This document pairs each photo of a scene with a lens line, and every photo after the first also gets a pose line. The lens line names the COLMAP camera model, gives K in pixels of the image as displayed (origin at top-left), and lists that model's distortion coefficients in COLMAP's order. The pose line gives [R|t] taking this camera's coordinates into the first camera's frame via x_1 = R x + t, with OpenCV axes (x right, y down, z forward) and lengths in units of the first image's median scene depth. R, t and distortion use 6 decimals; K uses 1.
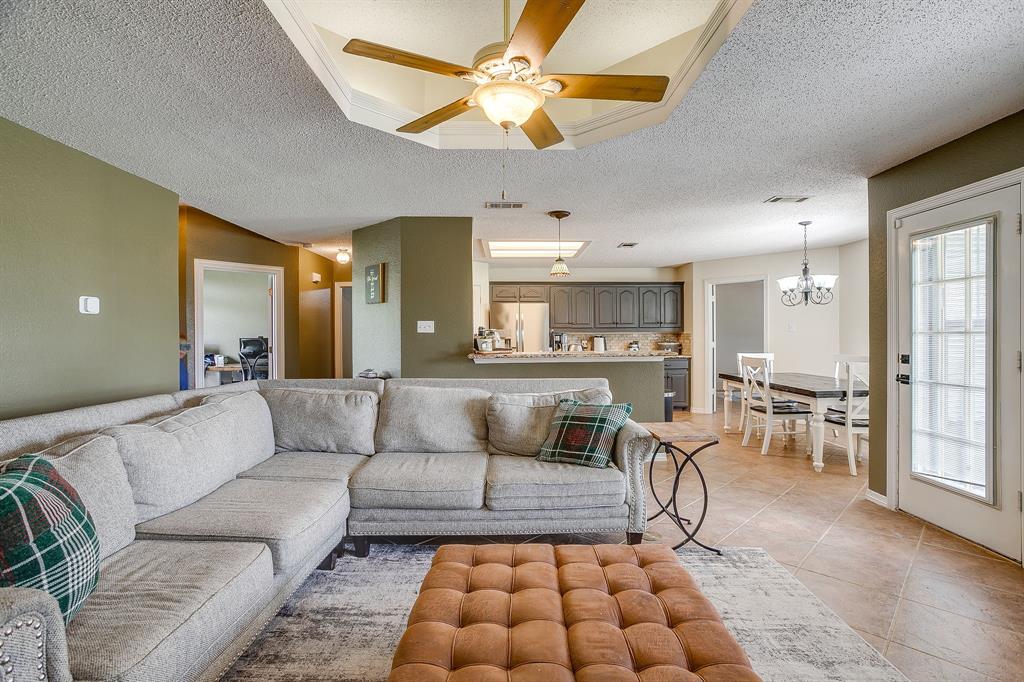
lens RADIAL K [[498.2, 0, 515.4], [0, 498.2, 338.4], [0, 0, 1]] dist [-0.051272, 0.024806]
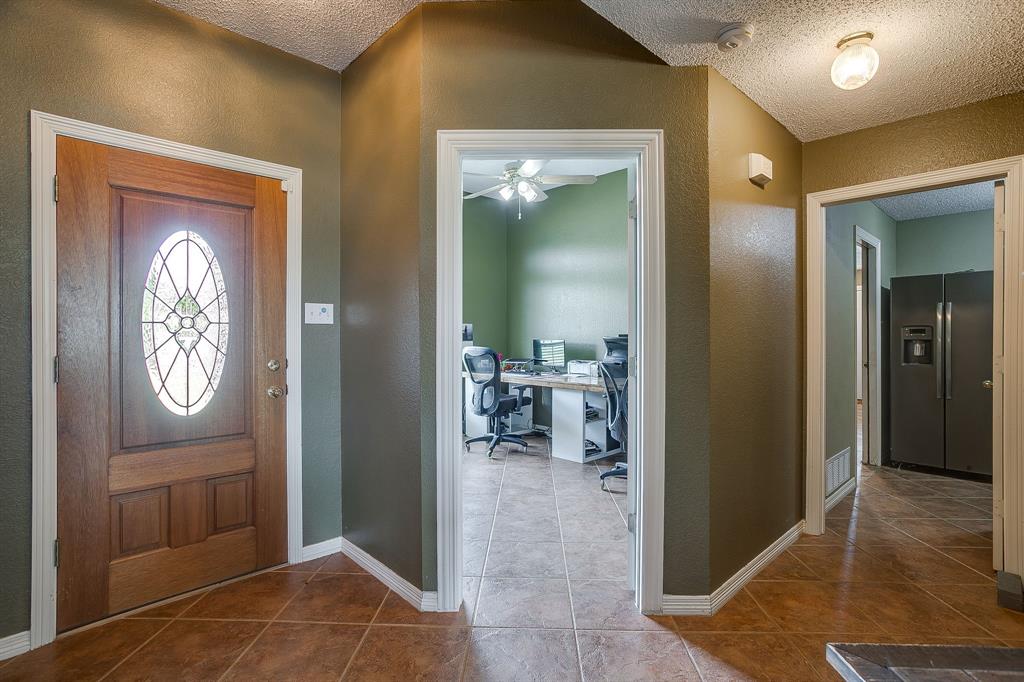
lens RADIAL K [[498.2, 0, 513.7], [0, 498.2, 334.2], [0, 0, 1]] dist [-0.051272, 0.024806]
pose [[0.675302, 0.013073, -0.737426, -0.250775], [-0.016336, 0.999863, 0.002765, -0.001644], [0.737360, 0.010180, 0.675423, 0.608746]]
